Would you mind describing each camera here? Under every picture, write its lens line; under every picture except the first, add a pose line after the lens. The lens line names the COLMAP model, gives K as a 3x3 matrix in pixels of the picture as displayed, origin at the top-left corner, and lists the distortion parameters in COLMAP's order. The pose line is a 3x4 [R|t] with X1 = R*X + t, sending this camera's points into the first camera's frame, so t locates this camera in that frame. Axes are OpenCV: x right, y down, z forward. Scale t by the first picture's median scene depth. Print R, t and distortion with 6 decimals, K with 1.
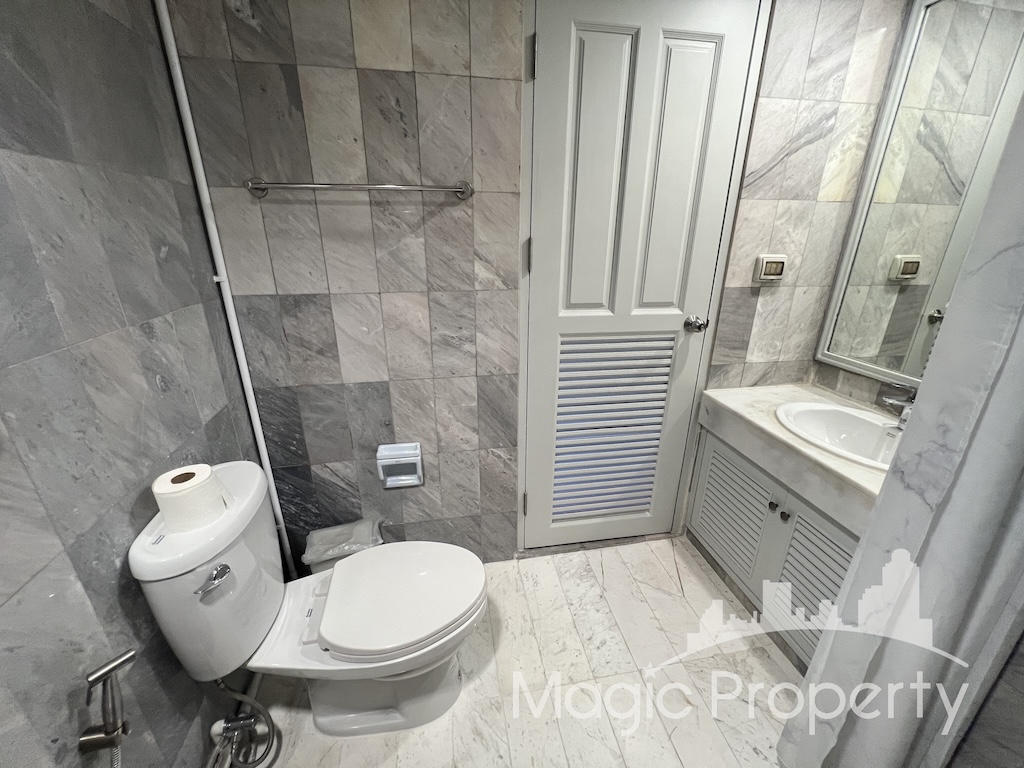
lens RADIAL K [[412.0, 0, 510.1], [0, 412.0, 381.3], [0, 0, 1]] dist [-0.000289, 0.000281]
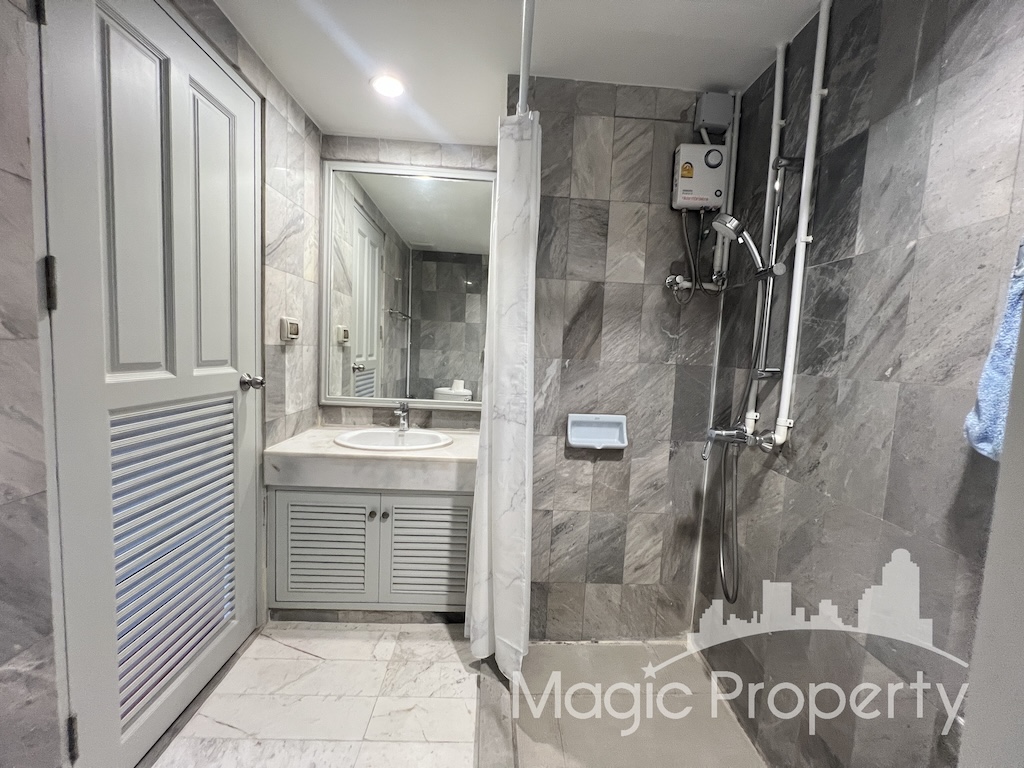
lens RADIAL K [[409.0, 0, 511.4], [0, 409.0, 381.3], [0, 0, 1]] dist [-0.001892, 0.000221]
pose [[0.139843, -0.079836, 0.986950, -0.407779], [0.293160, 0.955395, 0.035745, 0.004618], [-0.945781, 0.284335, 0.157010, 0.276314]]
